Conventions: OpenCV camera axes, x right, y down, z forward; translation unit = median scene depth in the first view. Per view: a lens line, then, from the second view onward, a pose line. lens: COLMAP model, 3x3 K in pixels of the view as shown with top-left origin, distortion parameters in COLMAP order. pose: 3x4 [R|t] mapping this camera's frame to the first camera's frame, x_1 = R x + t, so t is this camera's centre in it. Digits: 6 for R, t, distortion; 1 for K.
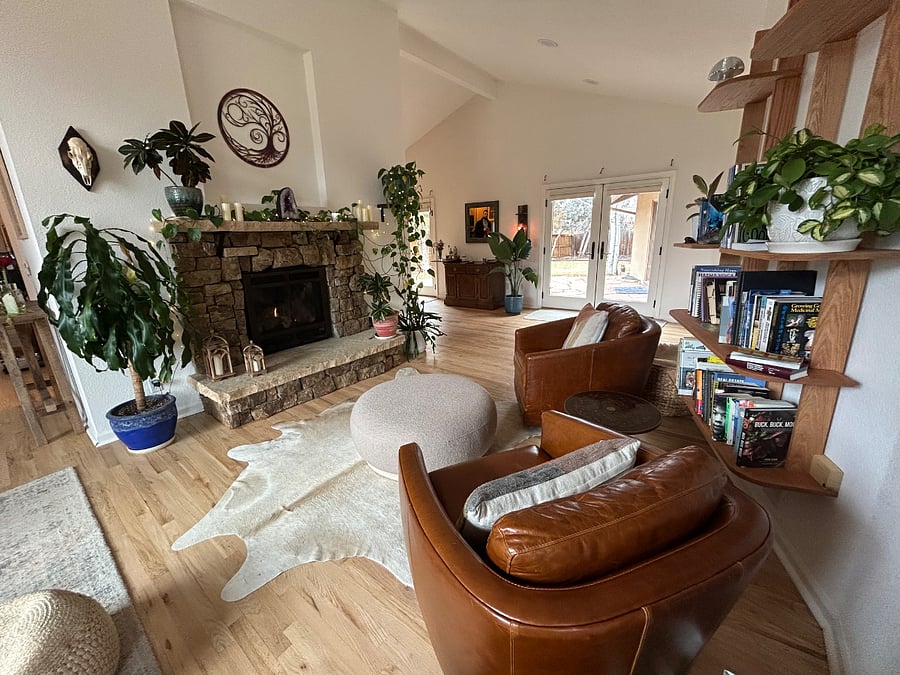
lens RADIAL K [[366.4, 0, 448.6], [0, 366.4, 333.3], [0, 0, 1]] dist [0.001599, 0.000813]
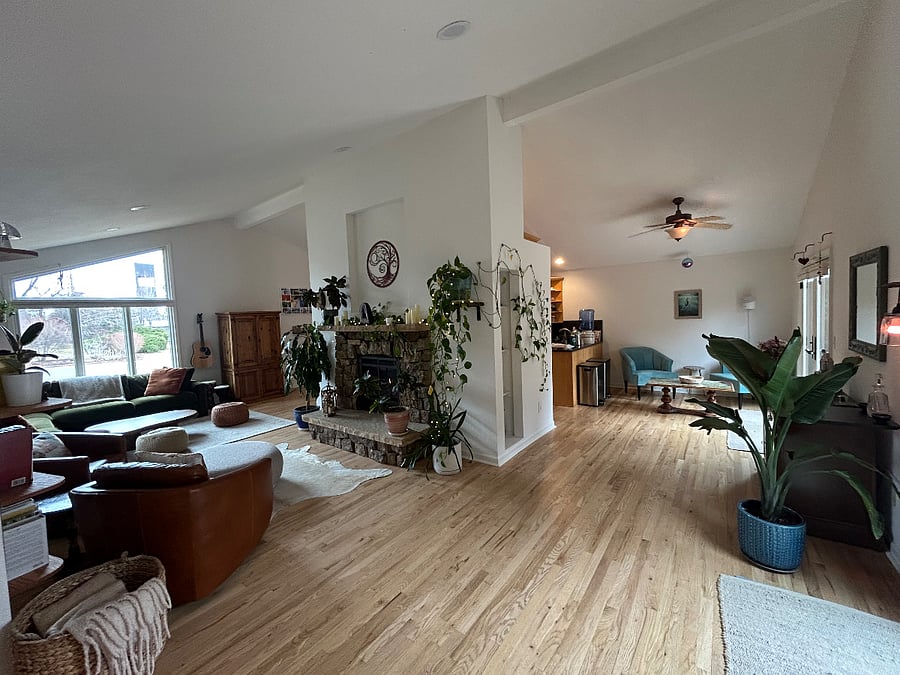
lens RADIAL K [[366.4, 0, 448.6], [0, 366.4, 333.3], [0, 0, 1]] dist [0.001599, 0.000813]
pose [[0.032450, 0.082440, -0.996068, 0.947355], [-0.223127, 0.972038, 0.073182, -0.420473], [0.974249, 0.219875, 0.049937, 1.171248]]
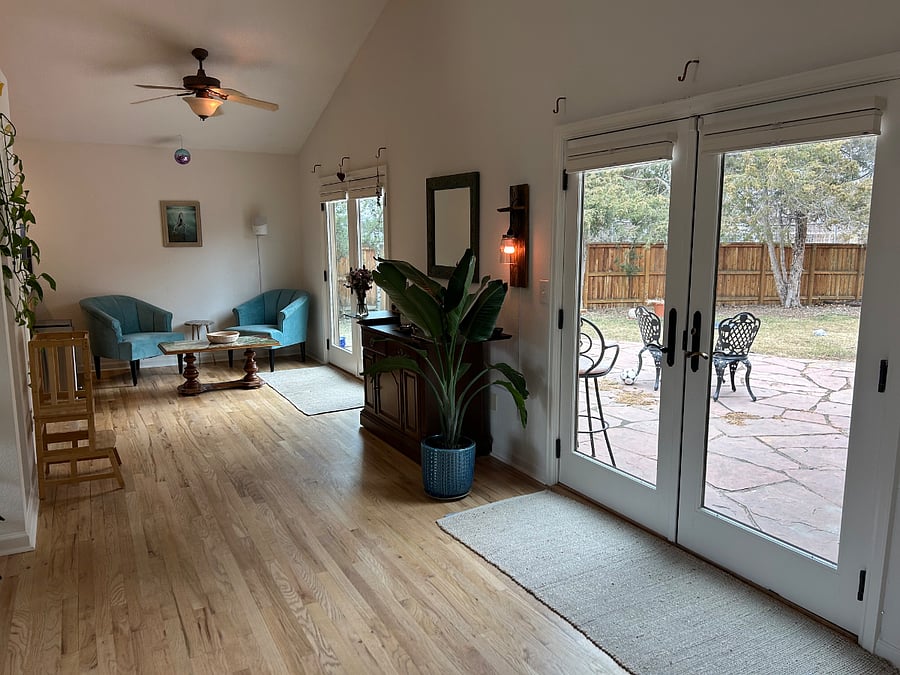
lens RADIAL K [[673.0, 0, 450.0], [0, 673.0, 337.5], [0, 0, 1]] dist [0.037964, -0.005536]
pose [[0.923888, 0.092485, -0.371318, 0.746218], [-0.130913, 0.988193, -0.079600, -0.274979], [0.359572, 0.122152, 0.925088, 0.753473]]
